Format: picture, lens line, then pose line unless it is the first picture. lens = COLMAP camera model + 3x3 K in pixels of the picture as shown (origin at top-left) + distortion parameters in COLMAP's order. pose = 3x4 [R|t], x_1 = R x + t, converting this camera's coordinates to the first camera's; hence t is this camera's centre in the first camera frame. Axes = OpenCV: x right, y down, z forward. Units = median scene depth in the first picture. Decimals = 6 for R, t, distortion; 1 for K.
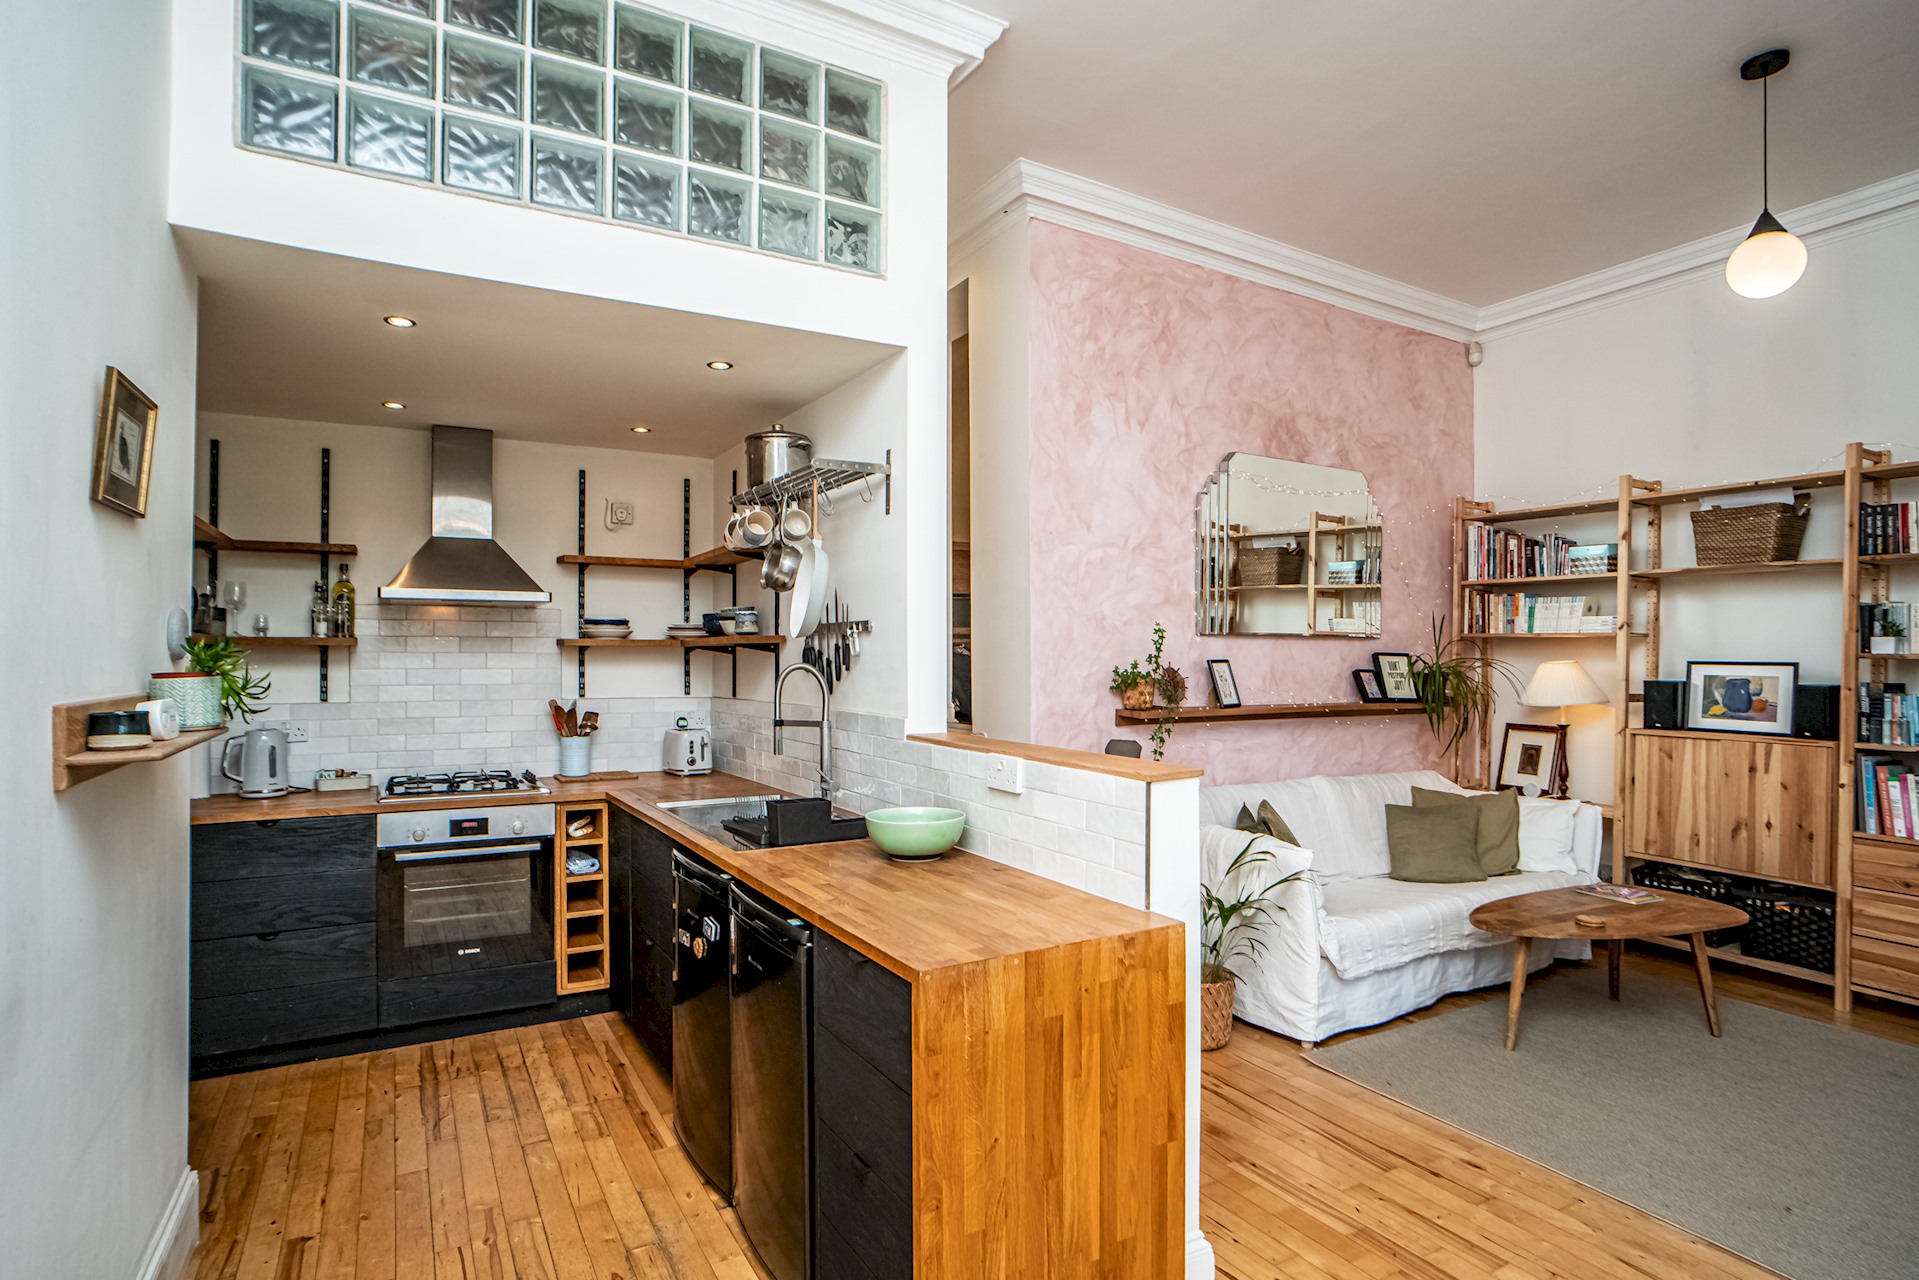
lens RADIAL K [[1001.8, 0, 935.8], [0, 1001.8, 644.7], [0, 0, 1]] dist [-0.053596, 0.025881]
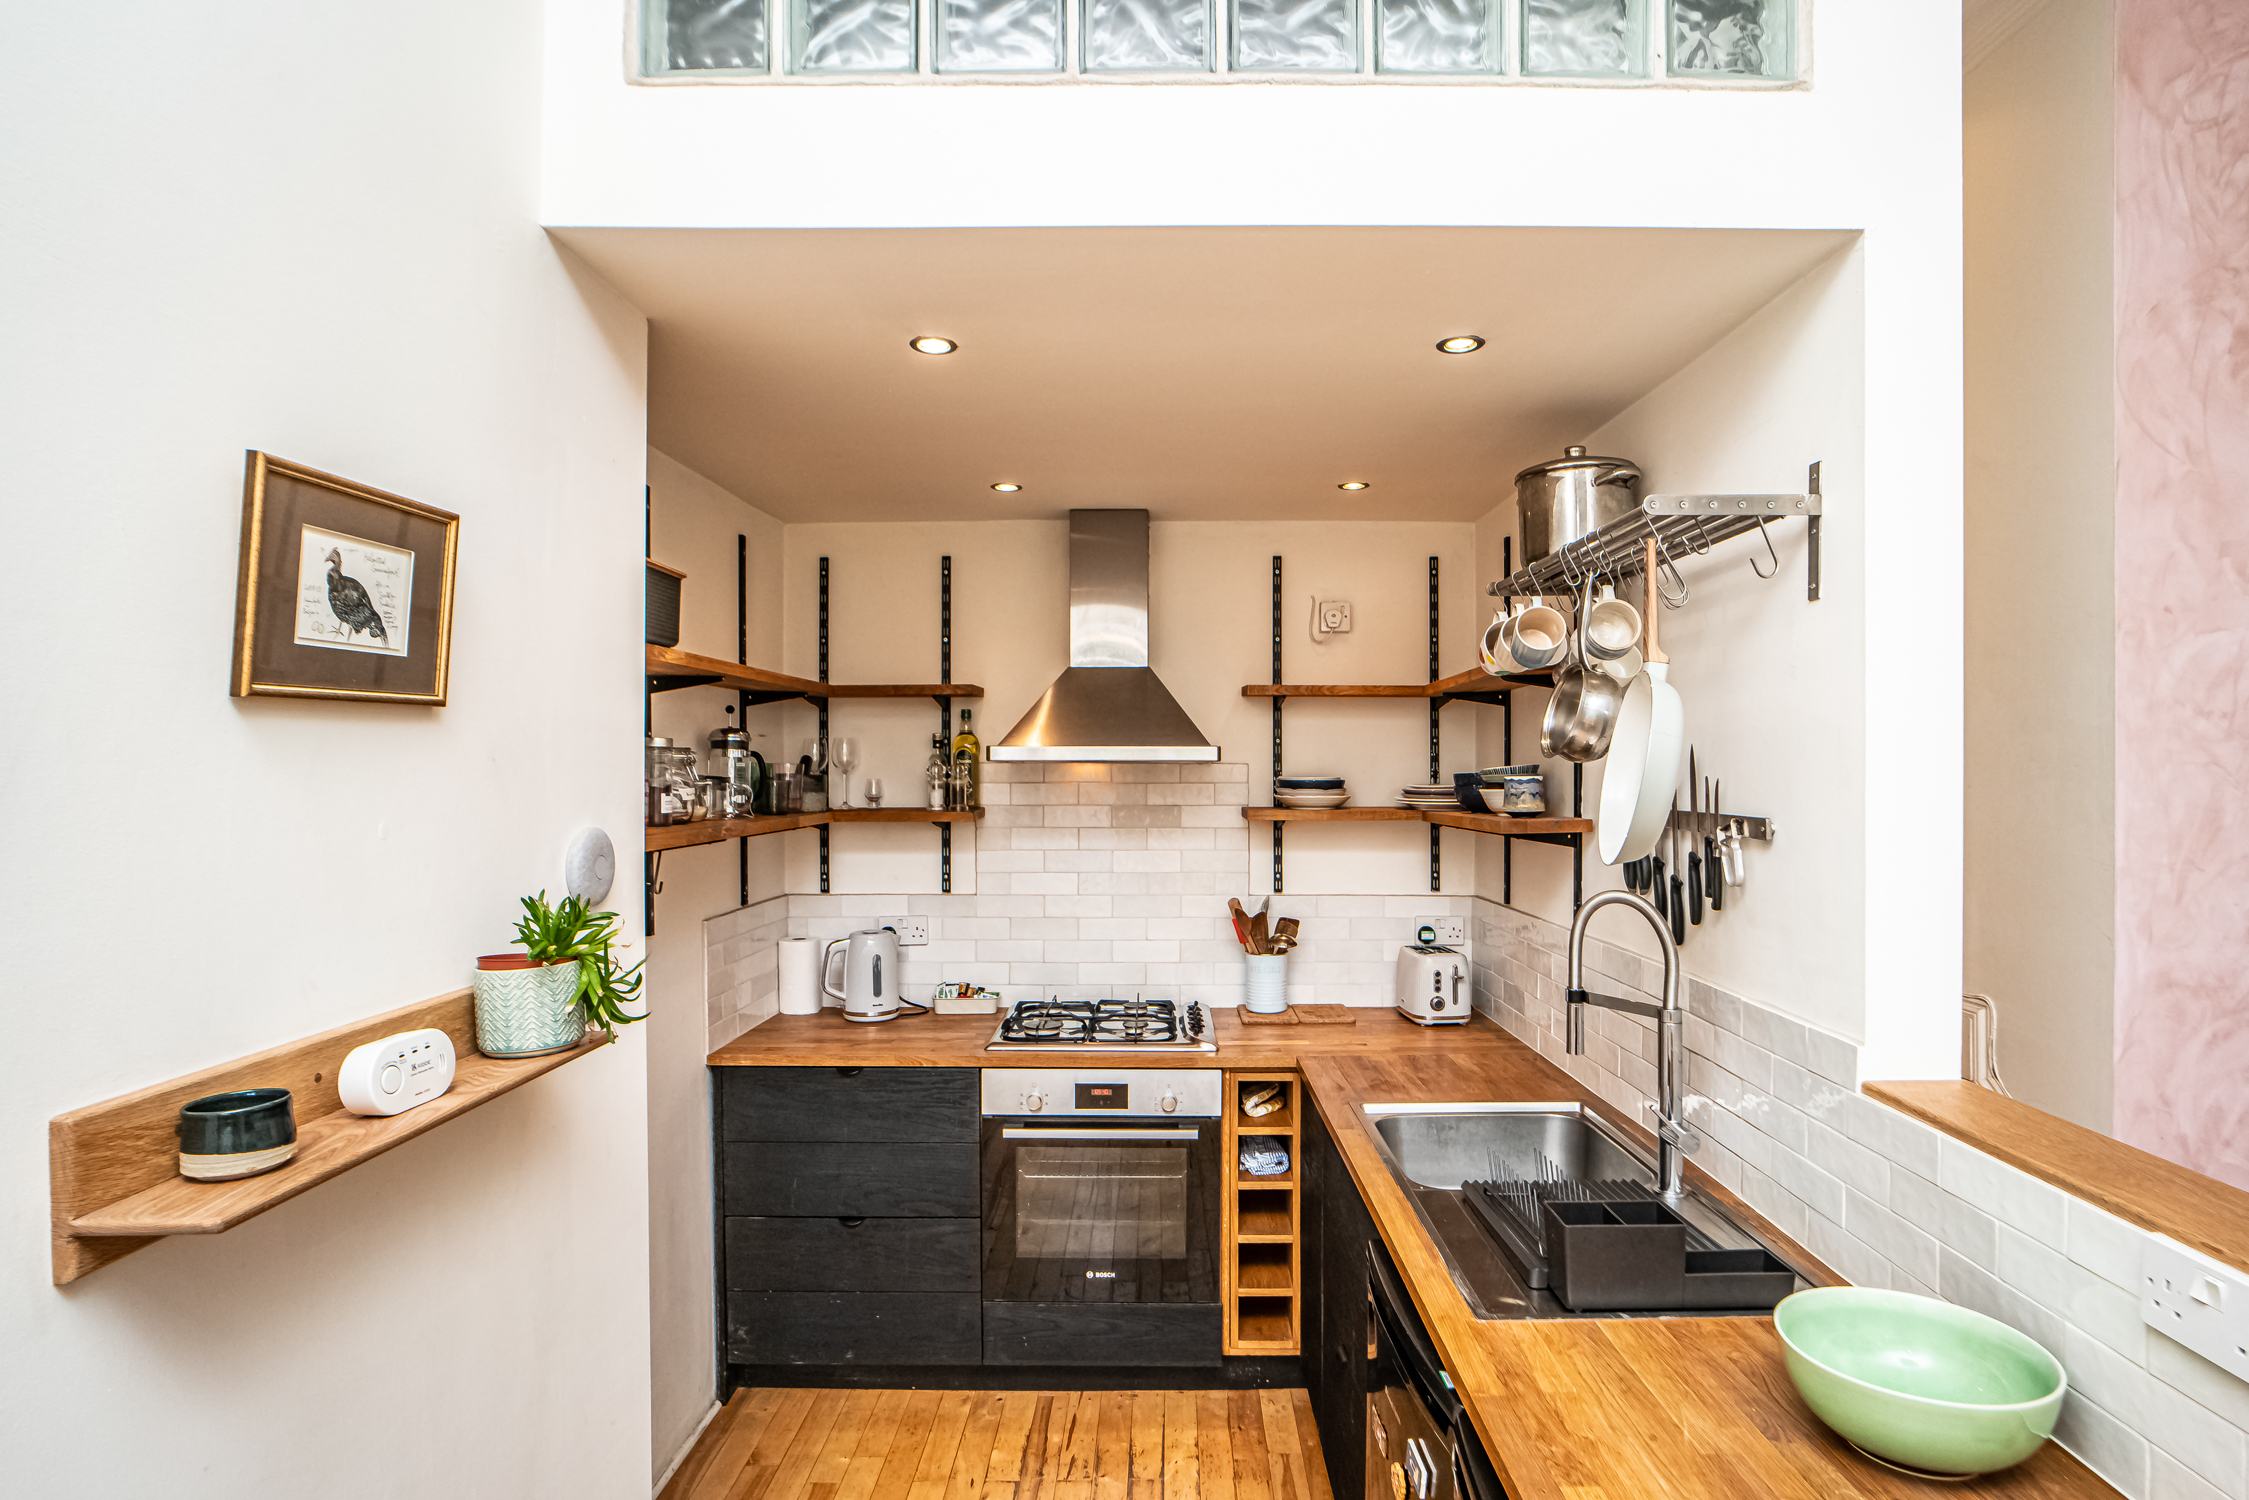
lens RADIAL K [[1174.1, 0, 1147.3], [0, 1174.1, 776.0], [0, 0, 1]] dist [-0.053596, 0.025881]
pose [[0.868109, 0.004373, -0.496355, -0.037297], [0.006185, 0.999788, 0.019626, -0.044410], [0.496335, -0.020108, 0.867898, 0.271664]]
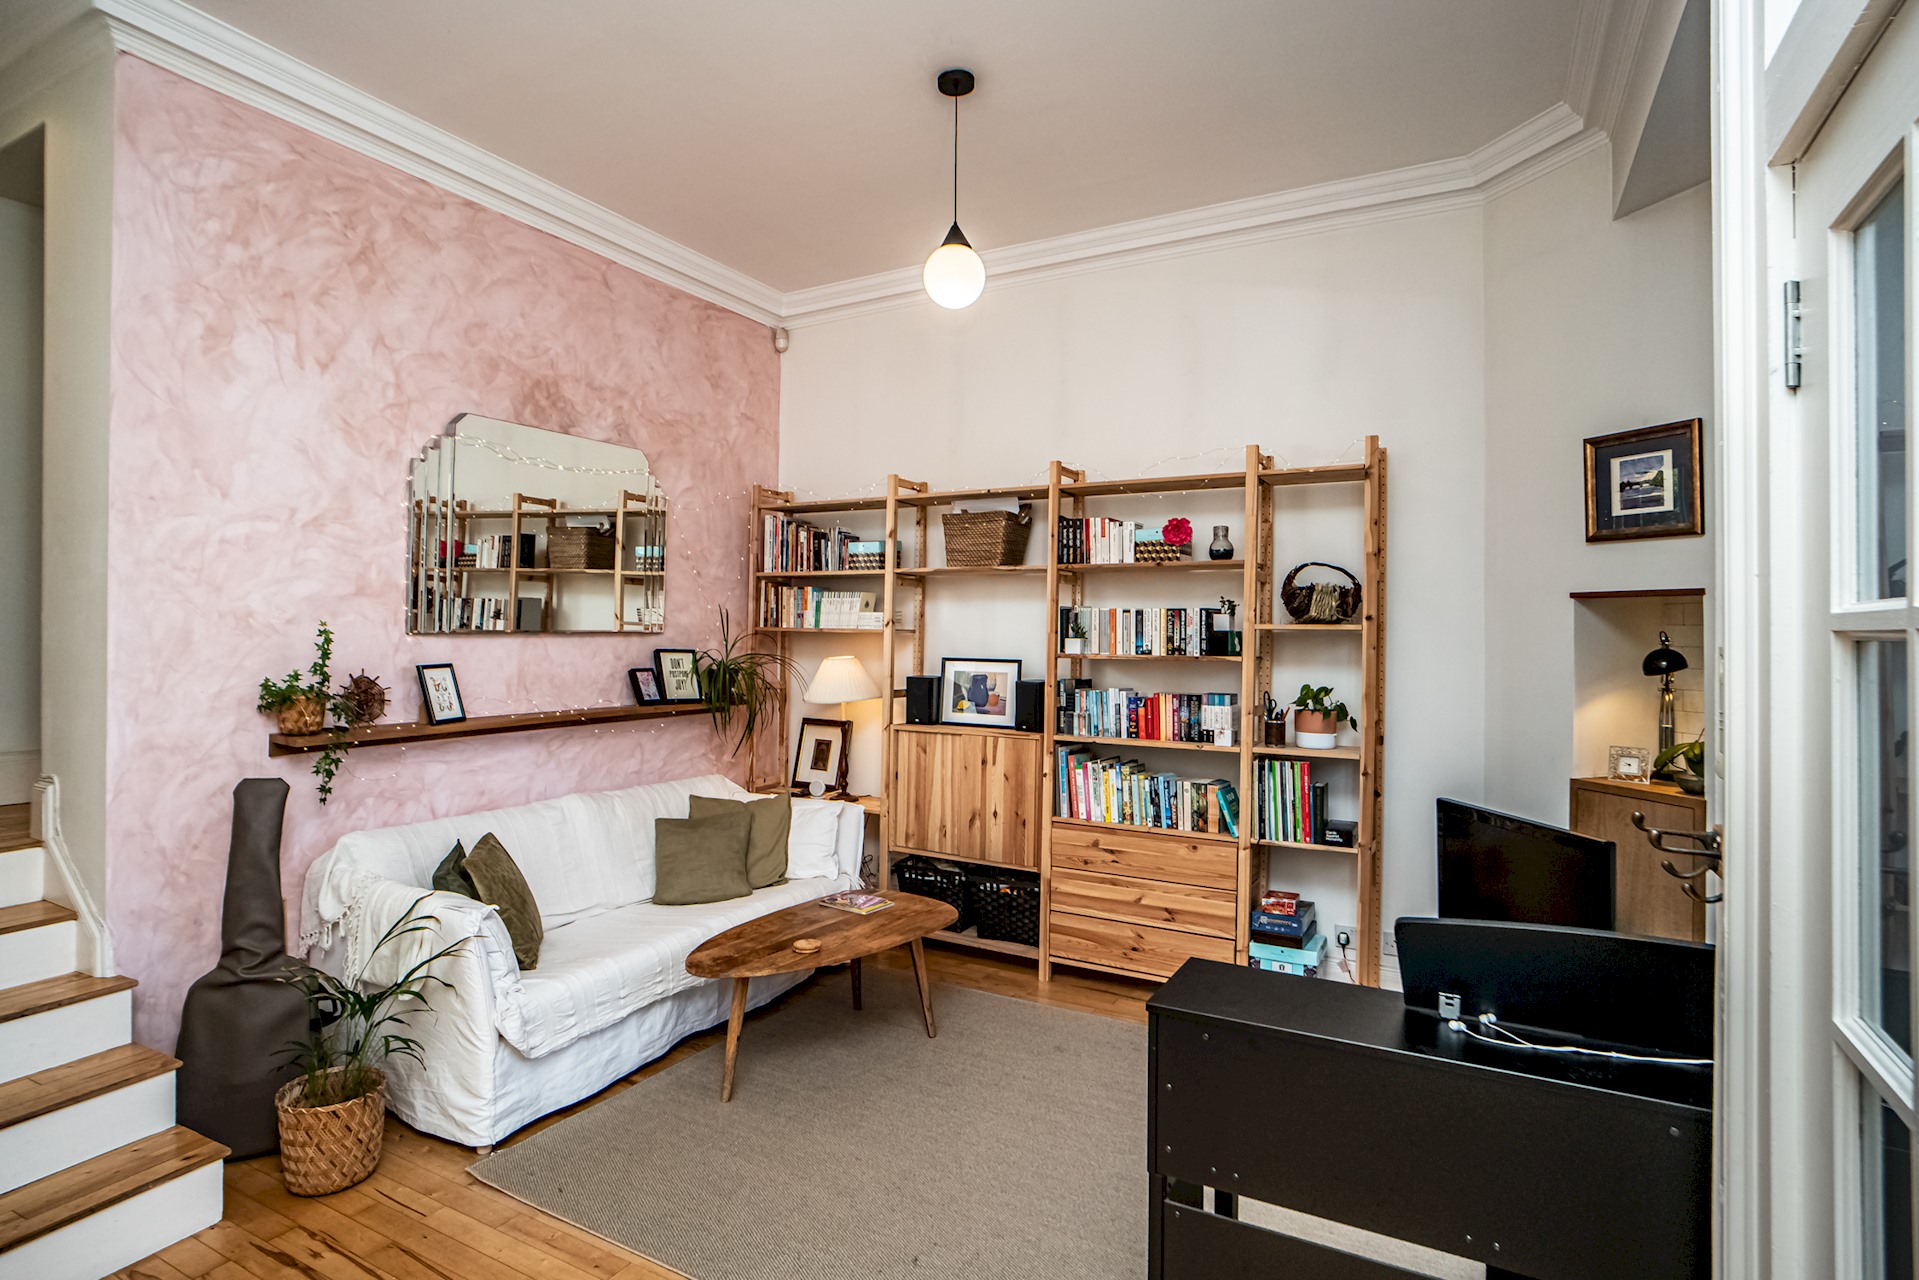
lens RADIAL K [[1001.8, 0, 939.4], [0, 1001.8, 608.4], [0, 0, 1]] dist [-0.053596, 0.025881]
pose [[0.855617, 0.009968, 0.517514, 0.232713], [-0.006737, 0.999944, -0.008121, -0.029152], [-0.517566, 0.003462, 0.855636, 0.098427]]
